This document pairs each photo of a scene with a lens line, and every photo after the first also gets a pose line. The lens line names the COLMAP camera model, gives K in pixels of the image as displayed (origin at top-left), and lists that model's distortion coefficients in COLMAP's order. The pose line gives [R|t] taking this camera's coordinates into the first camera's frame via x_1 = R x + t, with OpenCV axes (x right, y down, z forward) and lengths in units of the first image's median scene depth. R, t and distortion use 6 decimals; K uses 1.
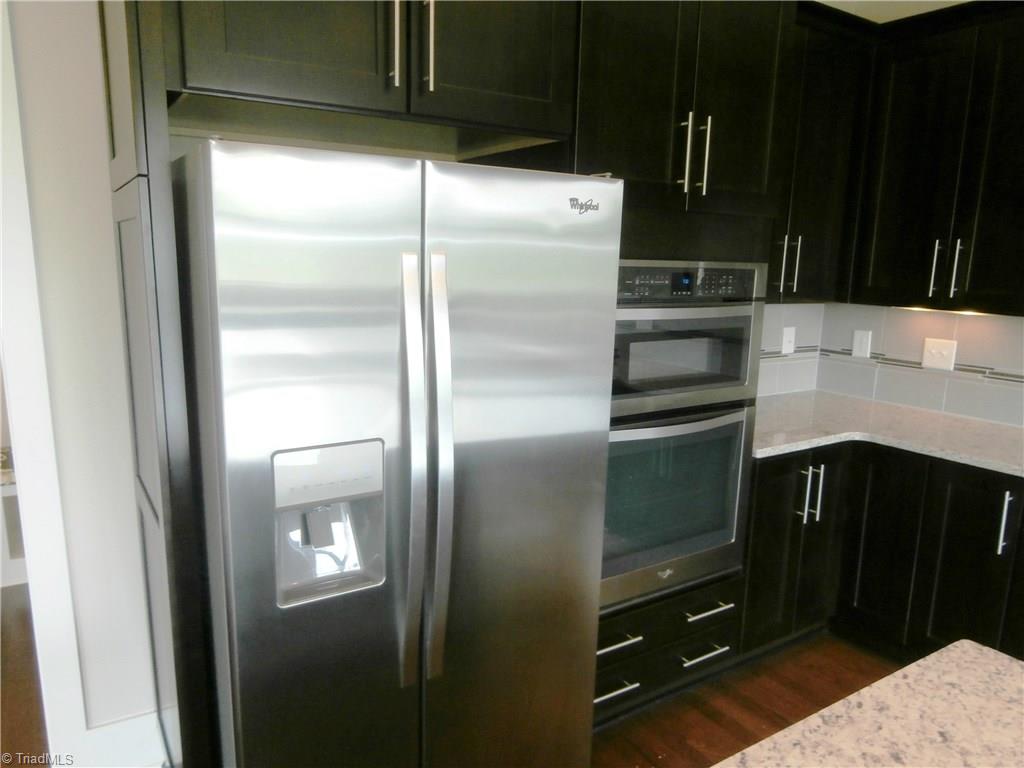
lens RADIAL K [[714.2, 0, 512.0], [0, 714.2, 384.0], [0, 0, 1]] dist [0.051137, -0.000041]
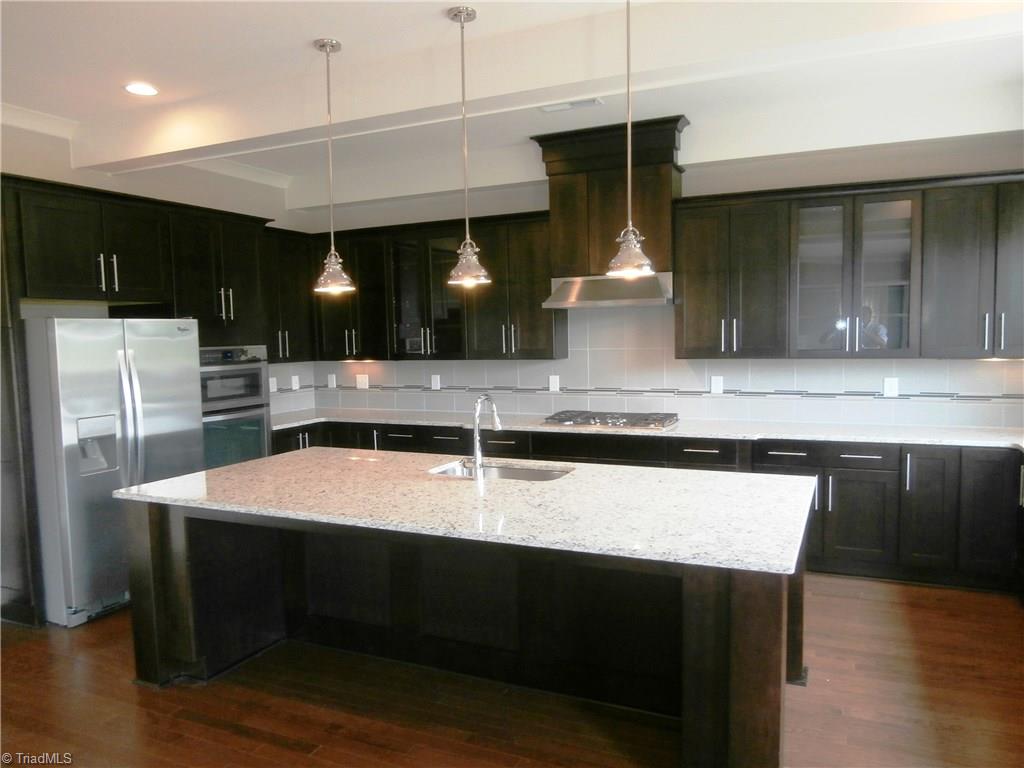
lens RADIAL K [[726.9, 0, 511.1], [0, 726.9, 375.8], [0, 0, 1]] dist [-0.007564, 0.000213]
pose [[0.844580, -0.085031, 0.528634, -0.227857], [0.147560, 0.986040, -0.077148, 0.230727], [-0.514694, 0.143163, 0.845337, -1.391170]]
